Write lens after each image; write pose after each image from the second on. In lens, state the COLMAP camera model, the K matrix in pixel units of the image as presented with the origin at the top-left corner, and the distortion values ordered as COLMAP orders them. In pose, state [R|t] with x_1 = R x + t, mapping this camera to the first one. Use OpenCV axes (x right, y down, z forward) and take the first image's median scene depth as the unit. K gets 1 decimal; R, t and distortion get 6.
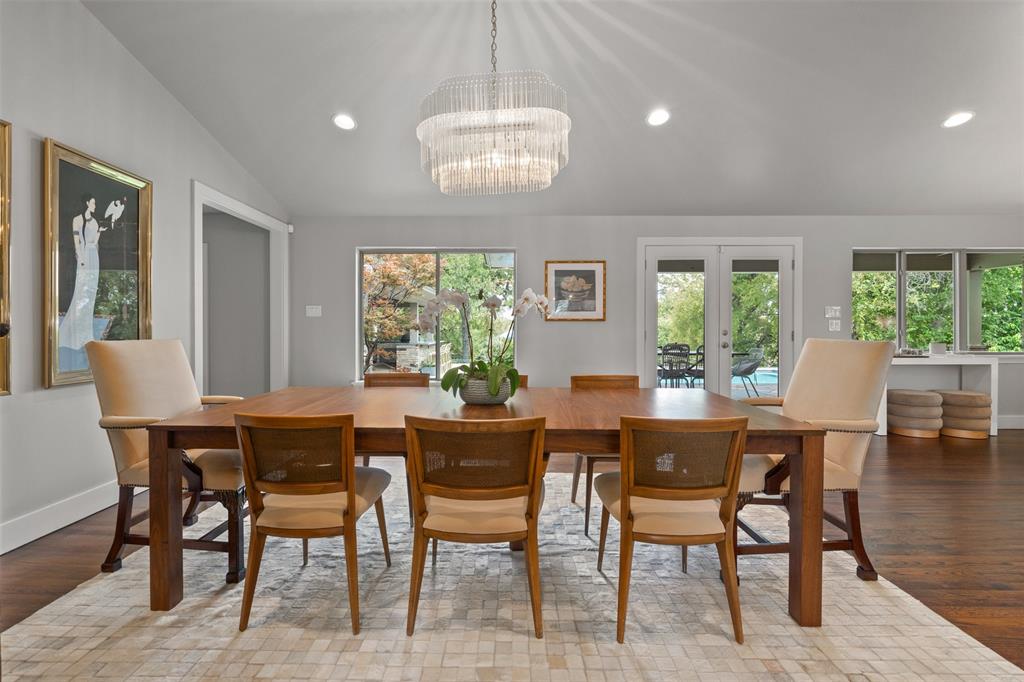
lens RADIAL K [[448.4, 0, 512.5], [0, 448.4, 332.5], [0, 0, 1]] dist [-0.000872, 0.000002]
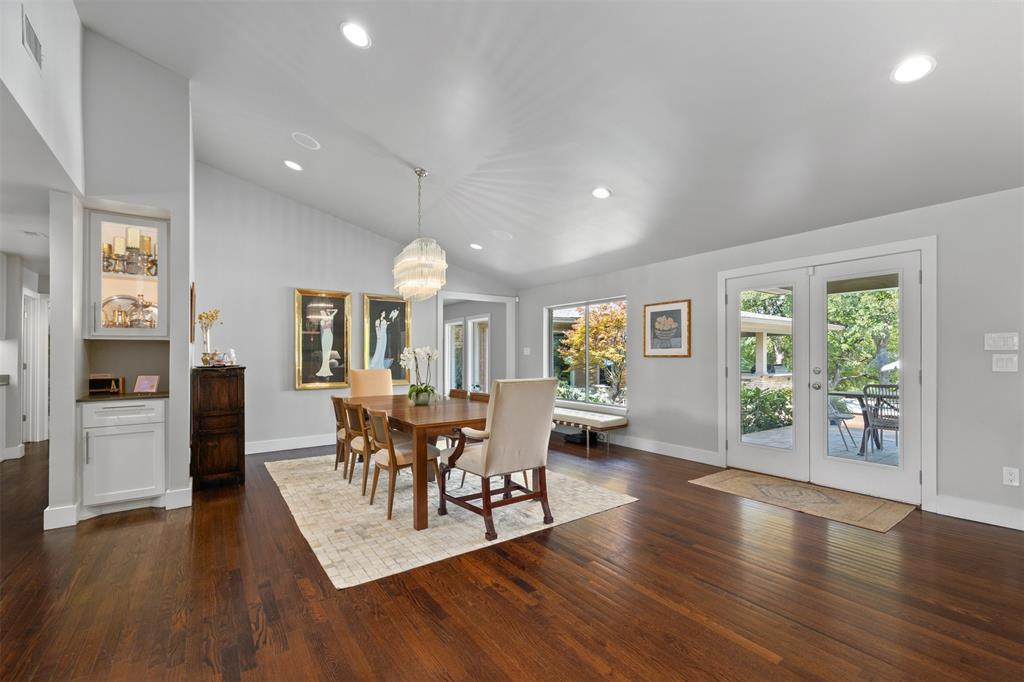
lens RADIAL K [[434.3, 0, 511.4], [0, 434.3, 359.8], [0, 0, 1]] dist [0.002012, 0.000275]
pose [[0.600627, 0.000693, -0.799529, 0.762861], [-0.003014, 0.999994, -0.001398, -0.016931], [0.799524, 0.003249, 0.600626, 0.067601]]
